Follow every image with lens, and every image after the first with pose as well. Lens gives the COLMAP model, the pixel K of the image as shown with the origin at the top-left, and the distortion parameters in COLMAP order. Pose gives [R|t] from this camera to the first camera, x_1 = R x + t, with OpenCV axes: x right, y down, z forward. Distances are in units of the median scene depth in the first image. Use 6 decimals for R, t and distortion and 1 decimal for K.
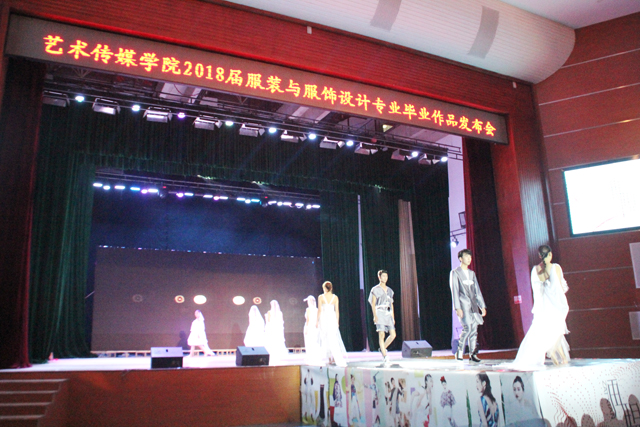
lens RADIAL K [[541.7, 0, 320.8], [0, 541.7, 204.1], [0, 0, 1]] dist [-0.139438, 0.082142]
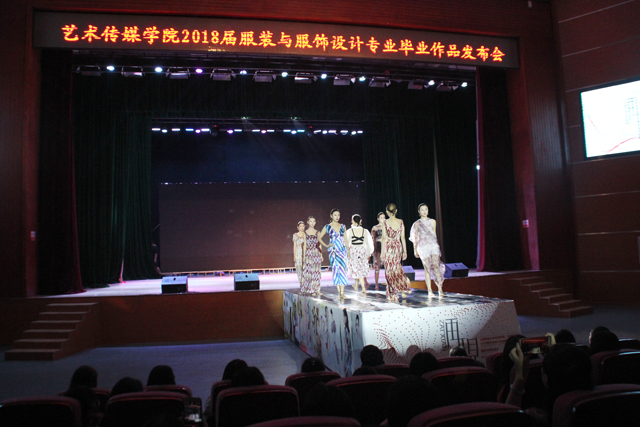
lens RADIAL K [[541.7, 0, 312.0], [0, 541.7, 208.9], [0, 0, 1]] dist [-0.139438, 0.082142]
pose [[0.972787, -0.028301, -0.229966, 0.226665], [0.068949, 0.982907, 0.170702, -0.057441], [0.221204, -0.181912, 0.958111, -0.080059]]
